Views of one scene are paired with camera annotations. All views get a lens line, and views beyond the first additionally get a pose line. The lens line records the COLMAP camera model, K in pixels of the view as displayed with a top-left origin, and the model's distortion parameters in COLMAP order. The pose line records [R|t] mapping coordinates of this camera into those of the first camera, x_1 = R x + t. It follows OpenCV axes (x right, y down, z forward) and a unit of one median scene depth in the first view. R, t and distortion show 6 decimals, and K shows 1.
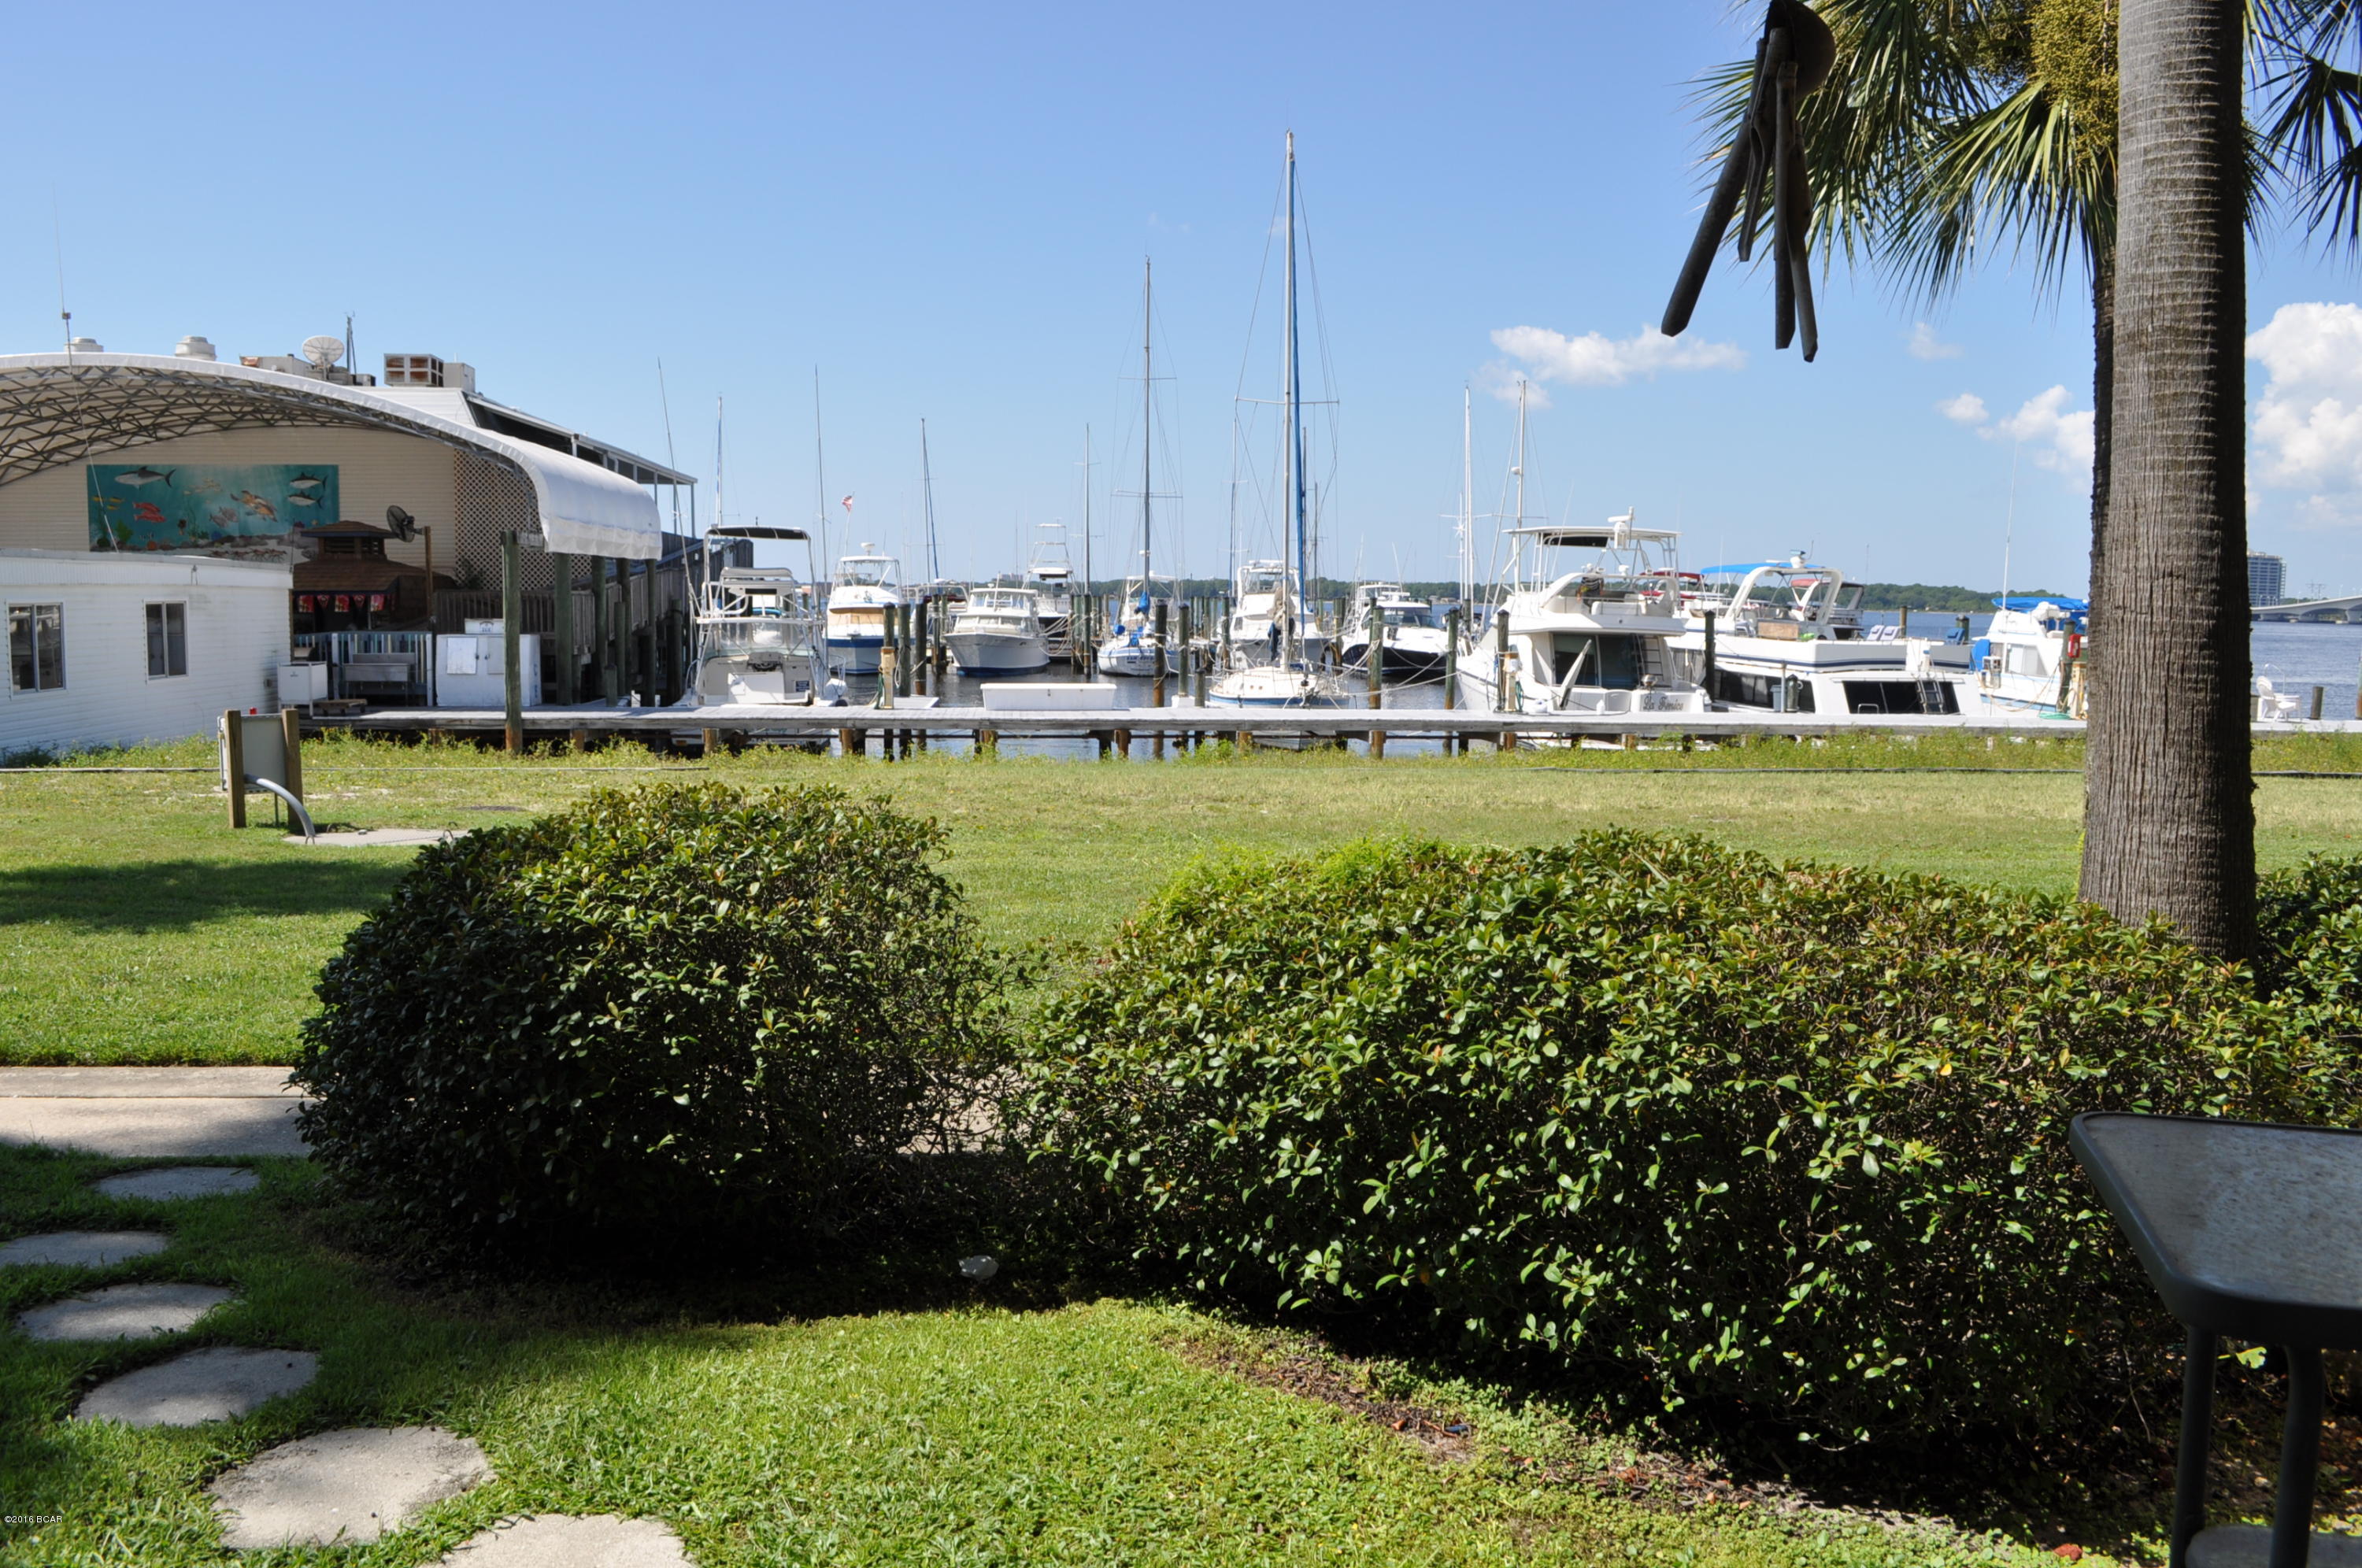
lens RADIAL K [[1861.7, 0, 1151.1], [0, 1861.7, 824.0], [0, 0, 1]] dist [-0.083731, 0.006996]
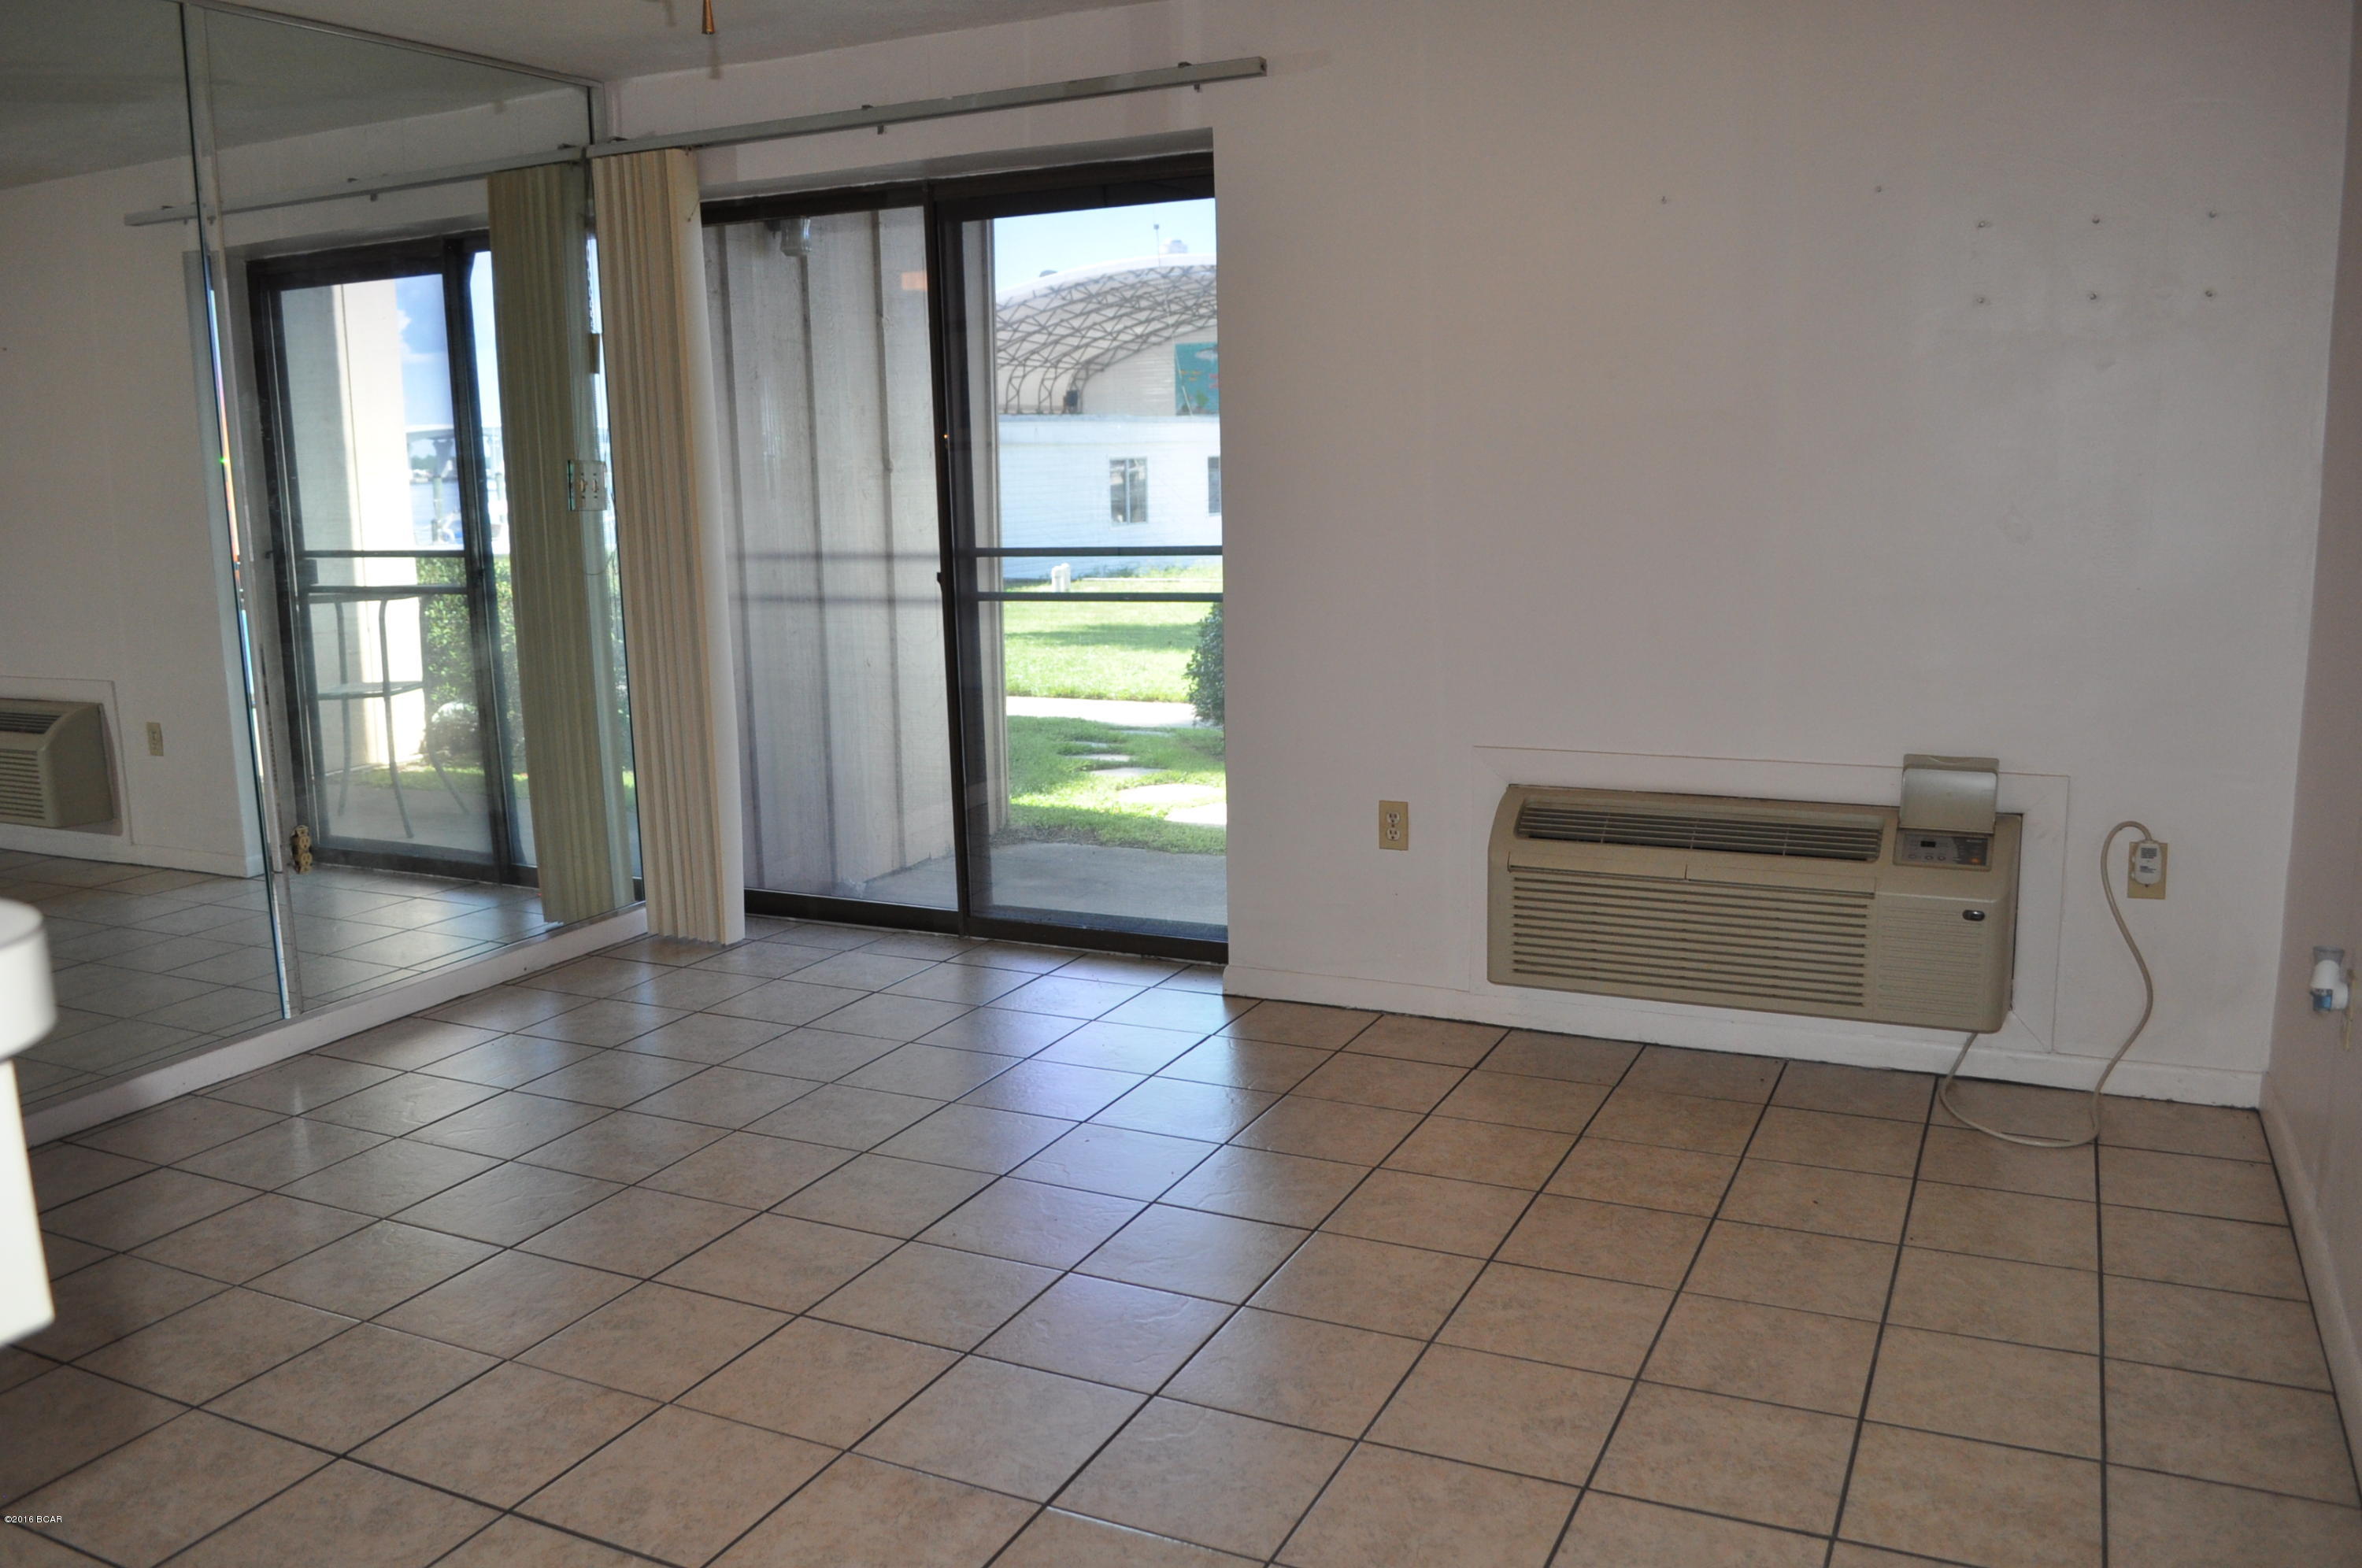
lens RADIAL K [[1861.7, 0, 1176.2], [0, 1861.7, 794.4], [0, 0, 1]] dist [-0.083731, 0.006996]
pose [[0.859639, 0.062446, -0.507071, 0.078571], [-0.029828, 0.996944, 0.072207, 0.016482], [0.510030, -0.046947, 0.858875, -0.108319]]
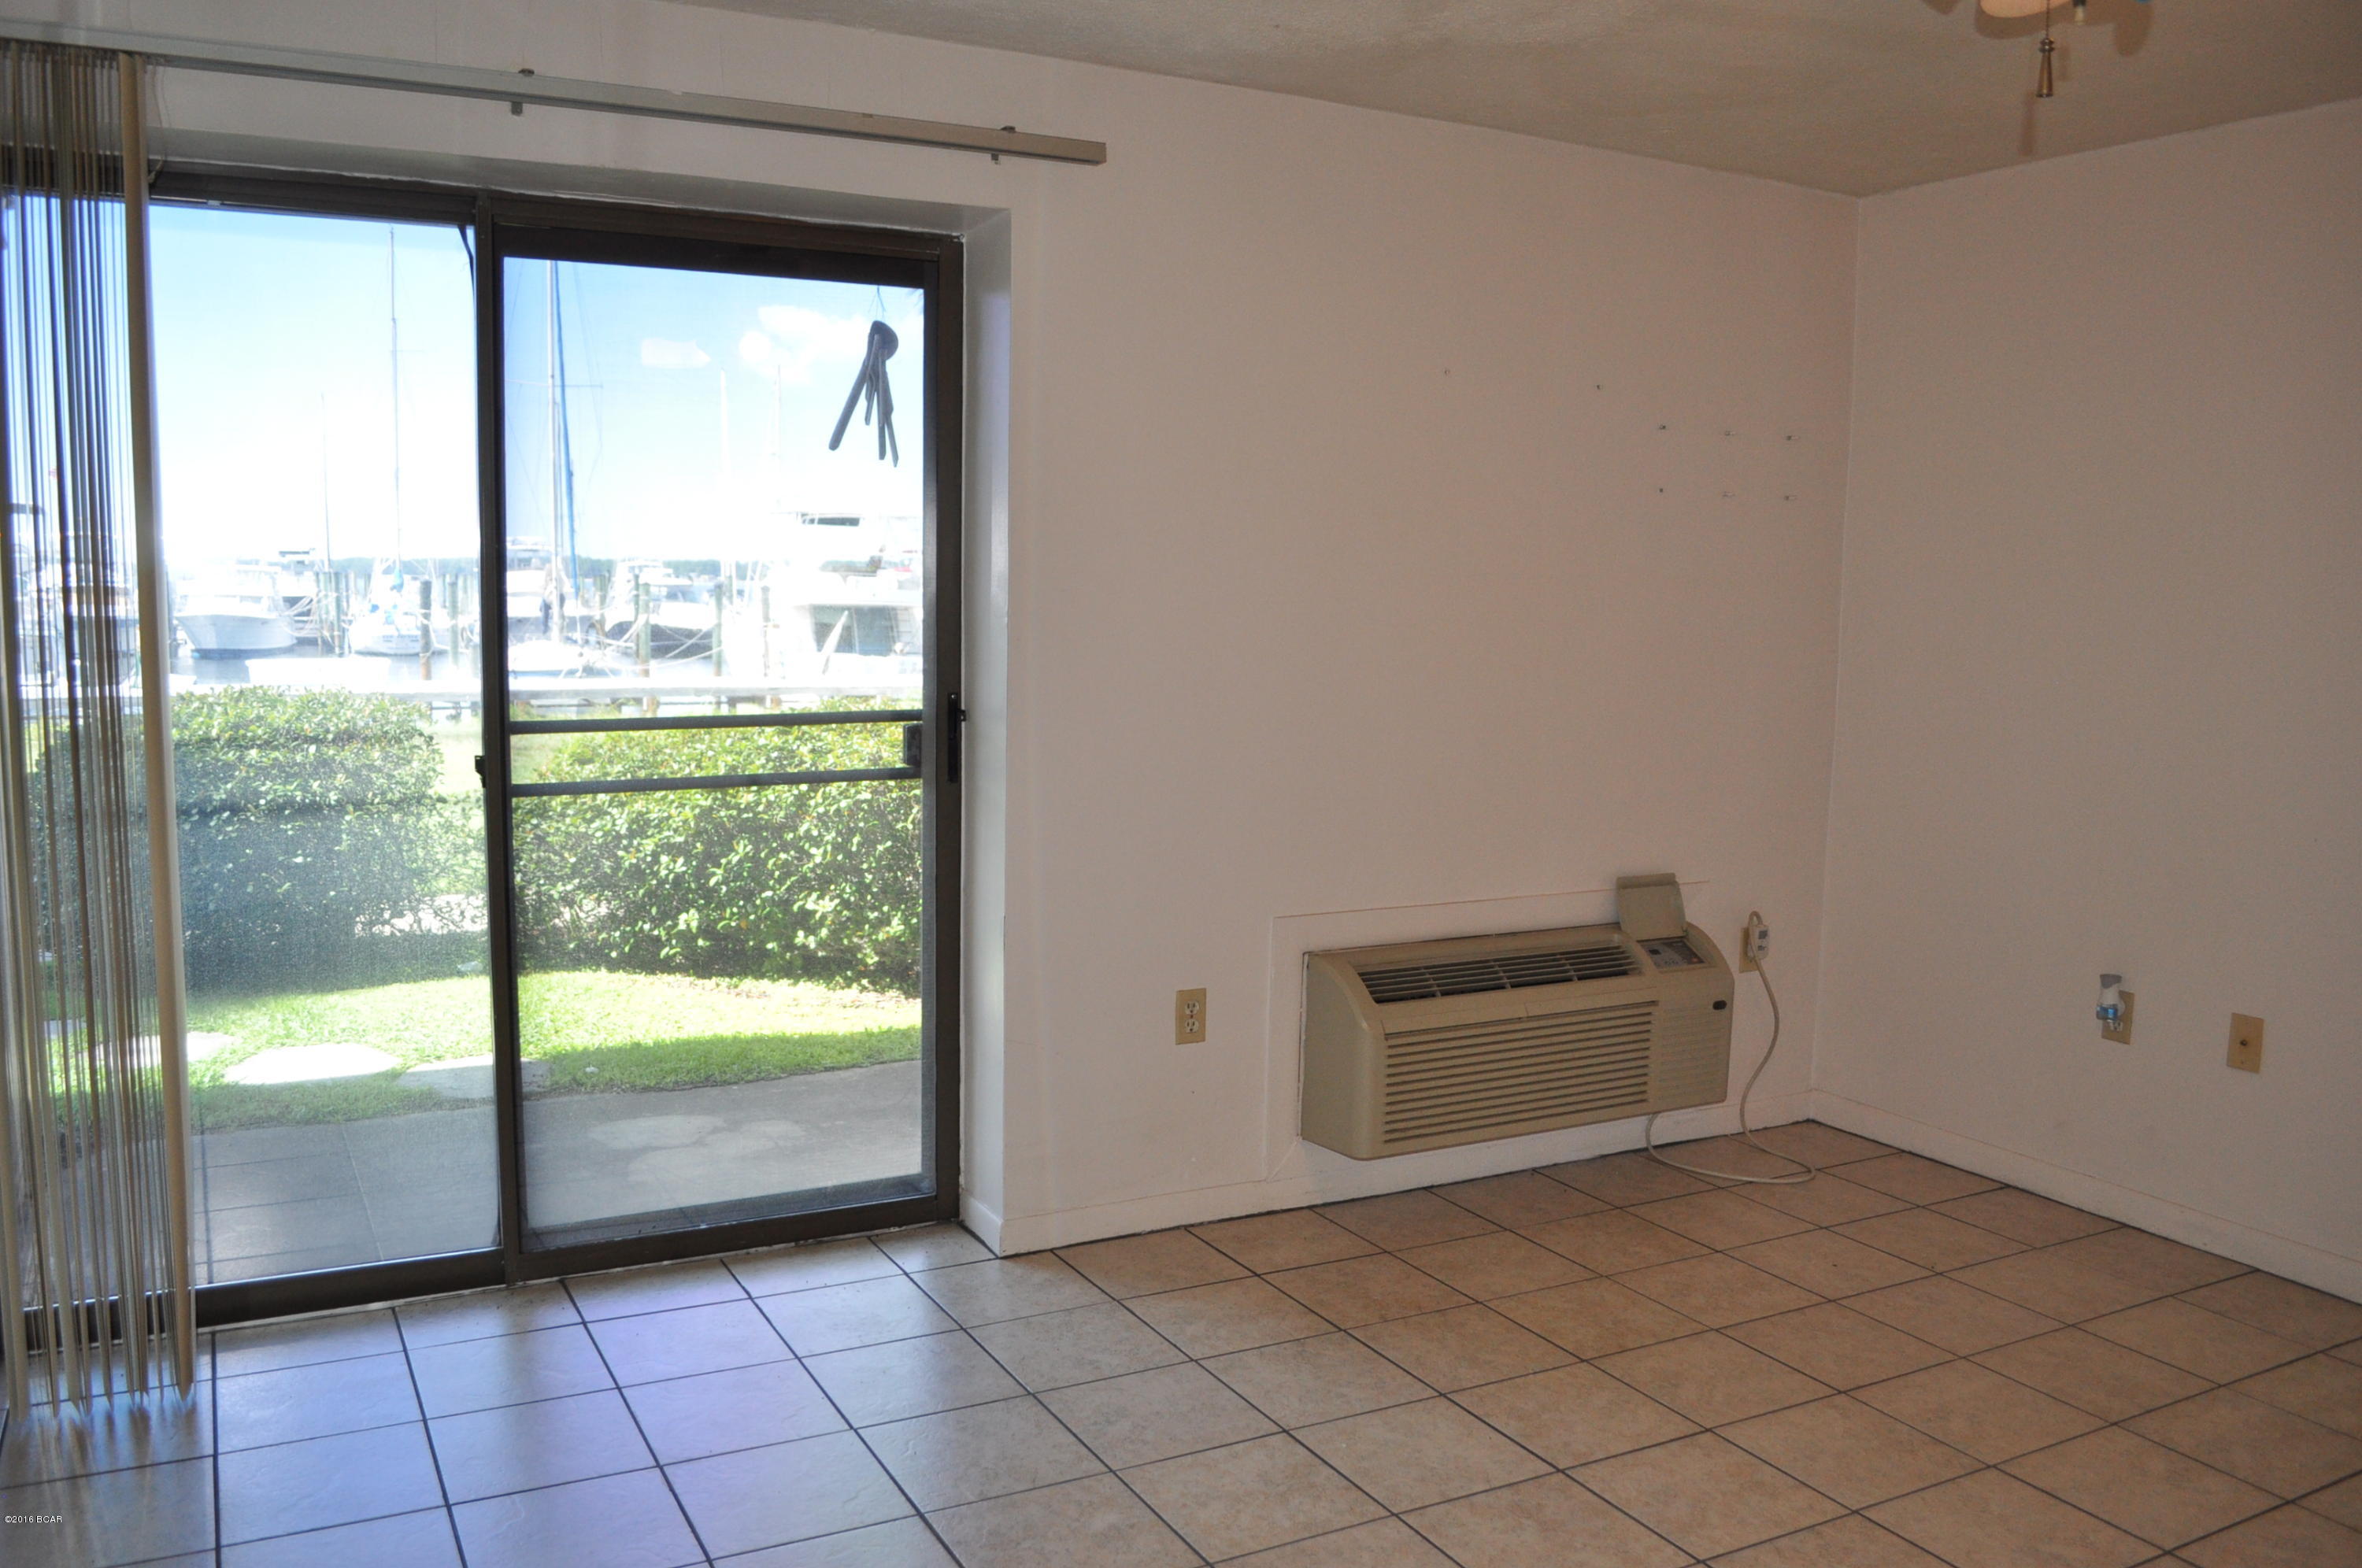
lens RADIAL K [[1861.7, 0, 1169.5], [0, 1861.7, 785.8], [0, 0, 1]] dist [-0.083731, 0.006996]
pose [[0.920883, -0.038547, 0.387930, -0.018991], [0.041803, 0.999126, 0.000045, 0.013142], [-0.387592, 0.016175, 0.921689, -0.096351]]
